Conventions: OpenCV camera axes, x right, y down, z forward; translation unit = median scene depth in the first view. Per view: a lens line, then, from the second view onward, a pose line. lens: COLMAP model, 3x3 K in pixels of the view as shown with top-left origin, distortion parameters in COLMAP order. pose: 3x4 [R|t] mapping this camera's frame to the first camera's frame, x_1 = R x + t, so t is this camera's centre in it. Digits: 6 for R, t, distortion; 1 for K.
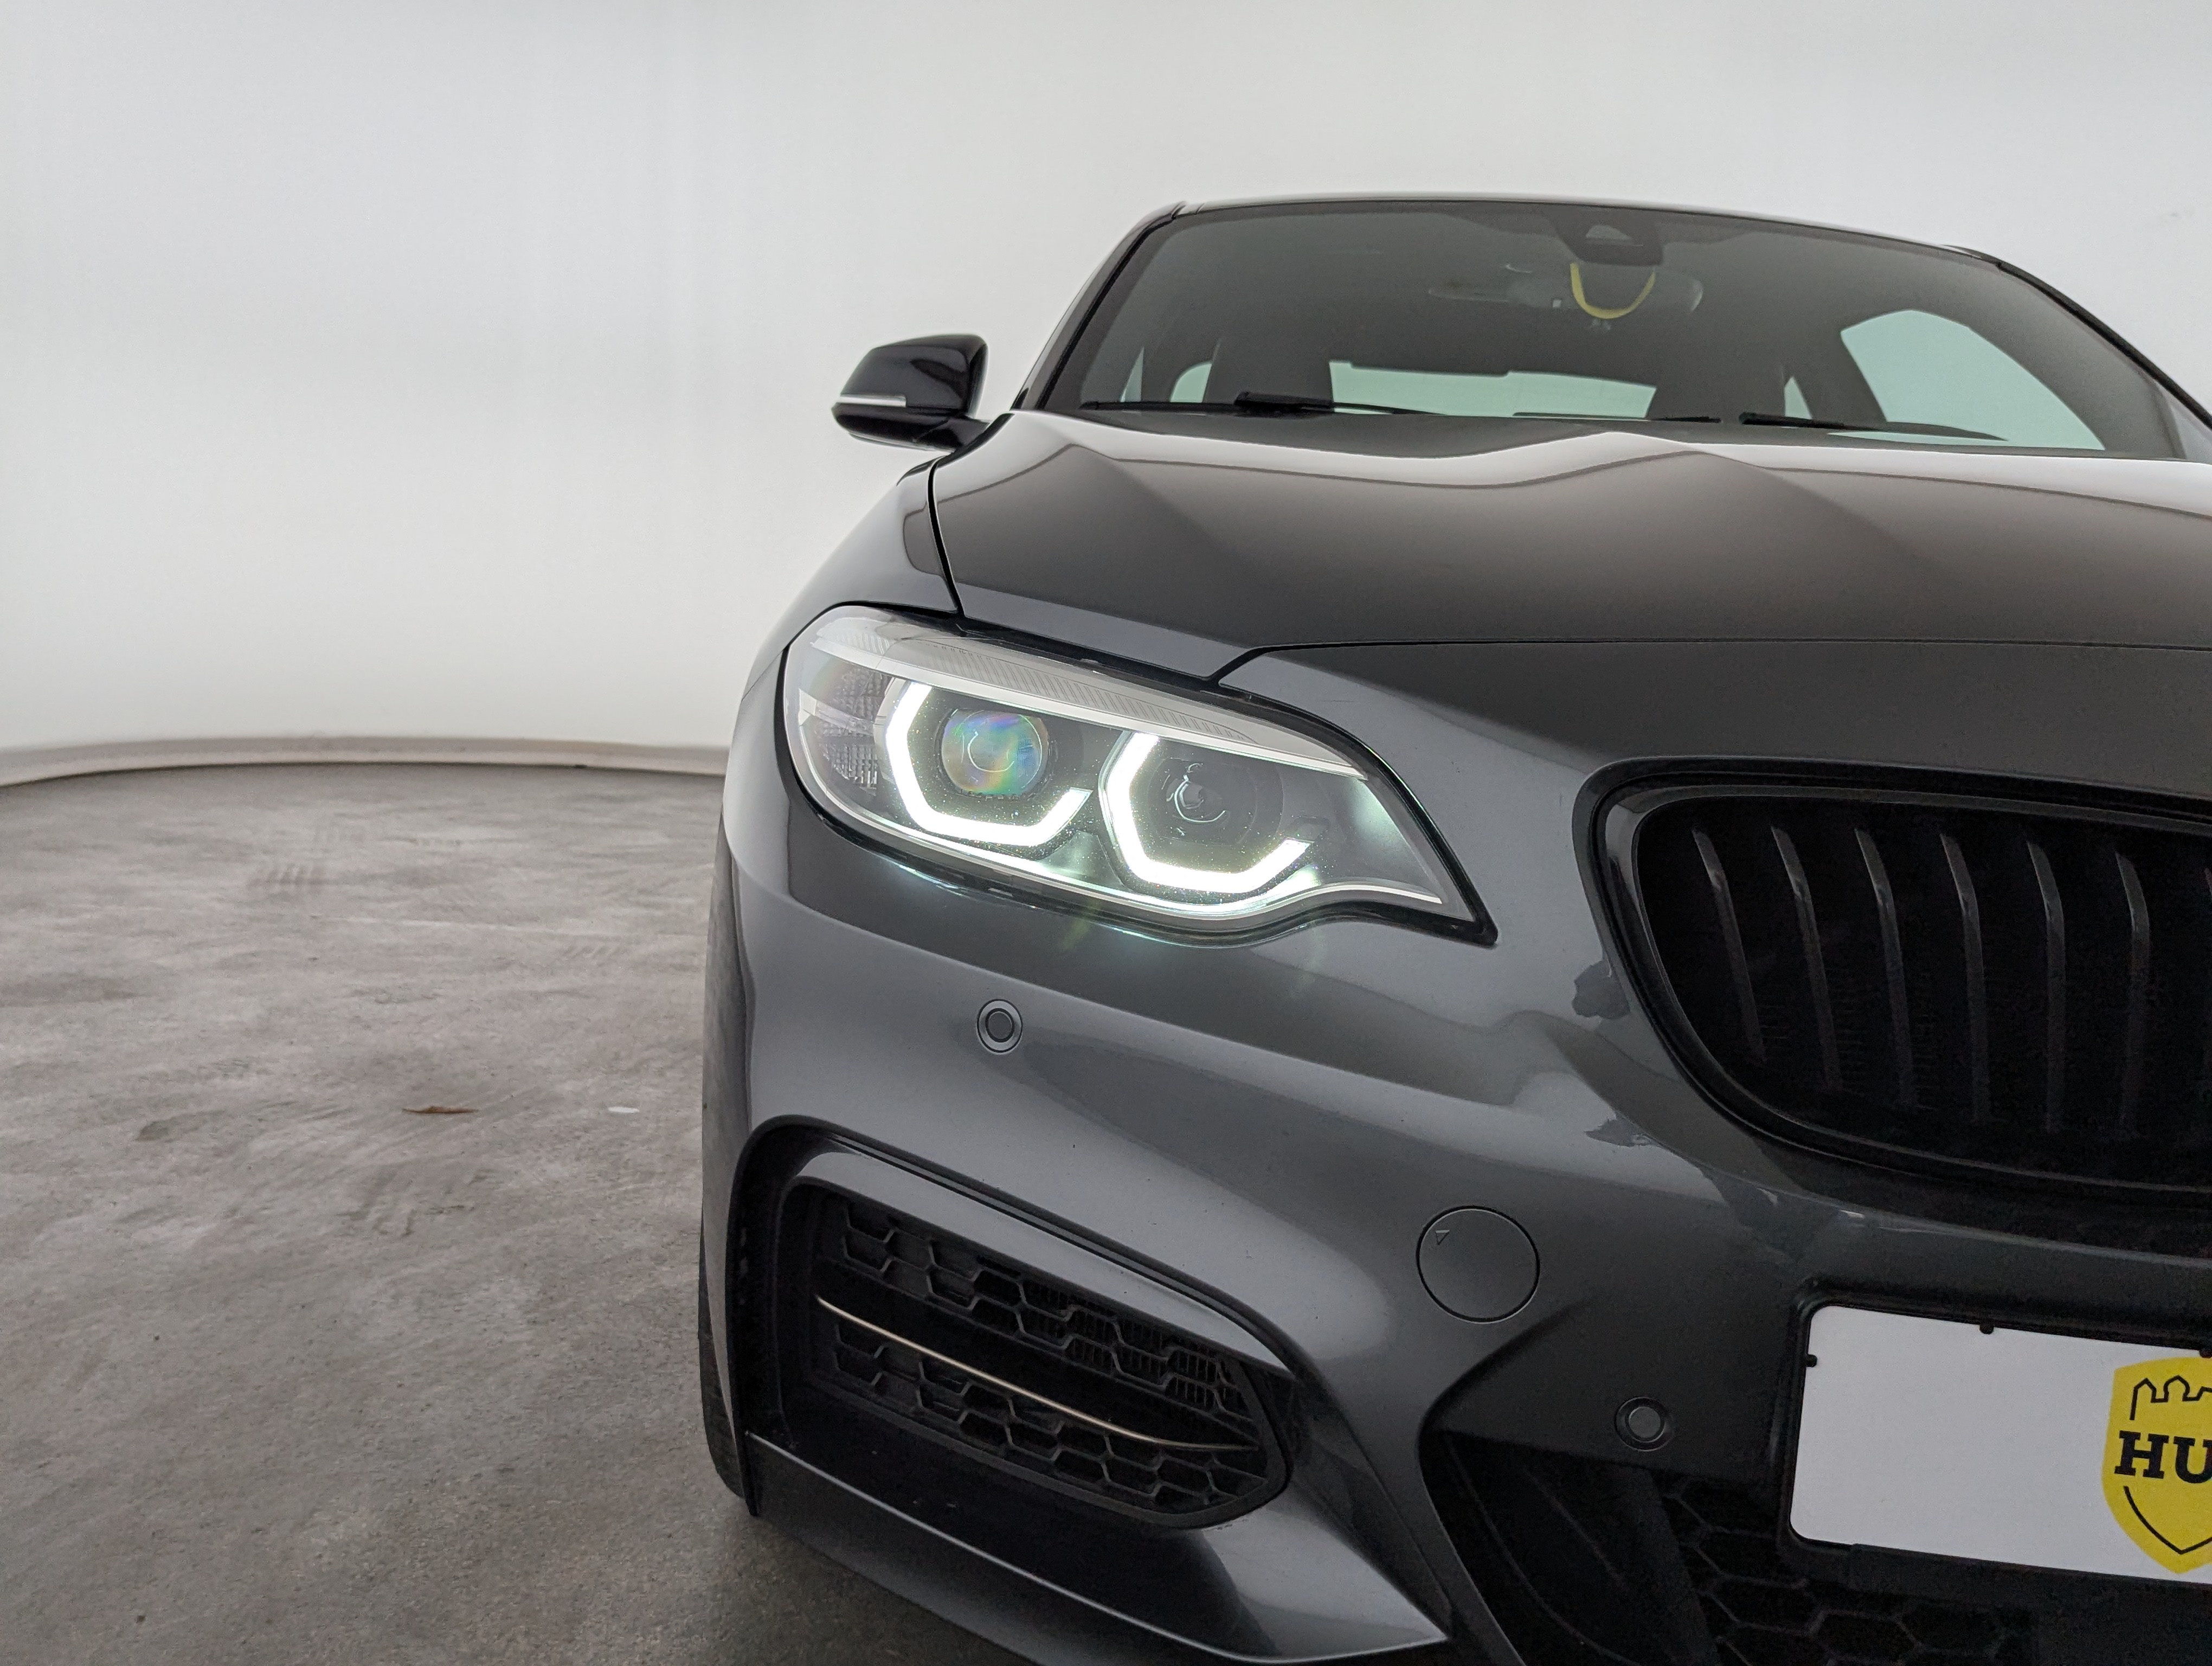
lens RADIAL K [[2094.6, 0, 1101.1], [0, 2094.6, 833.7], [0, 0, 1]] dist [0.038739, 0.000000]
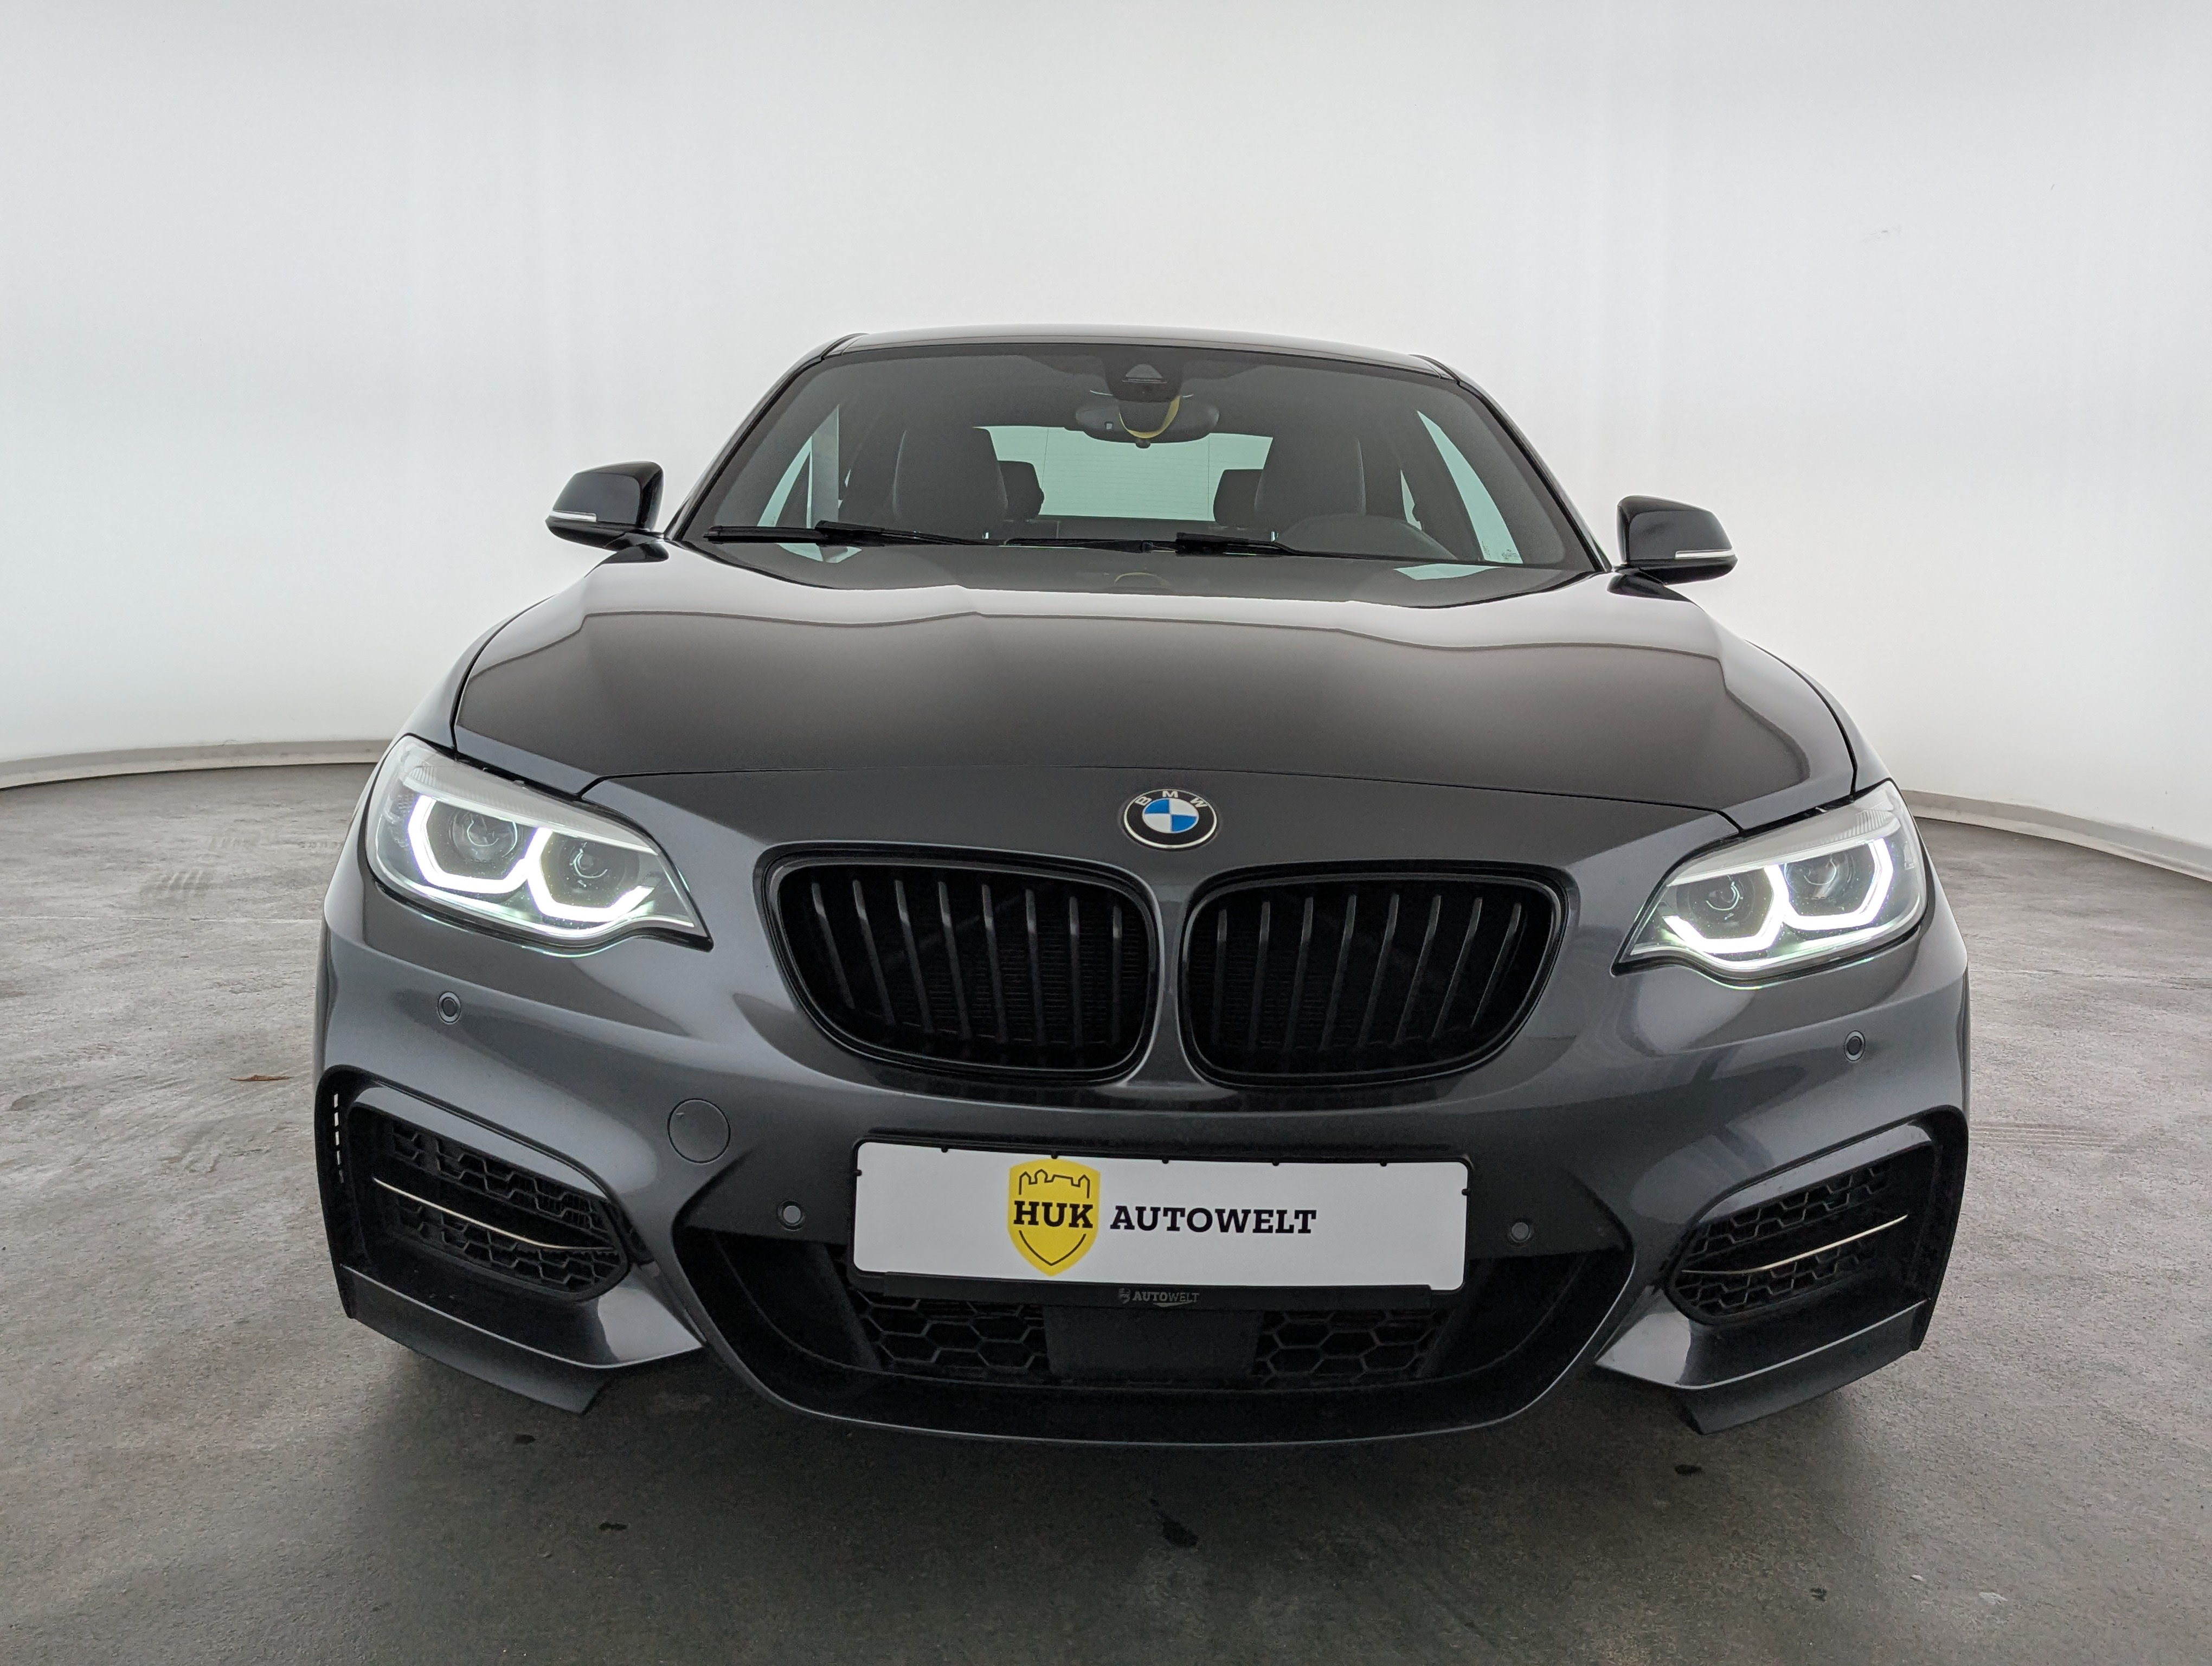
lens RADIAL K [[2073.3, 0, 1185.1], [0, 2073.3, 790.1], [0, 0, 1]] dist [0.039048, -0.026332]
pose [[0.998236, -0.033015, 0.049350, 0.406559], [0.032888, 0.999453, 0.003386, -0.060251], [-0.049435, -0.001757, 0.998776, -0.616020]]
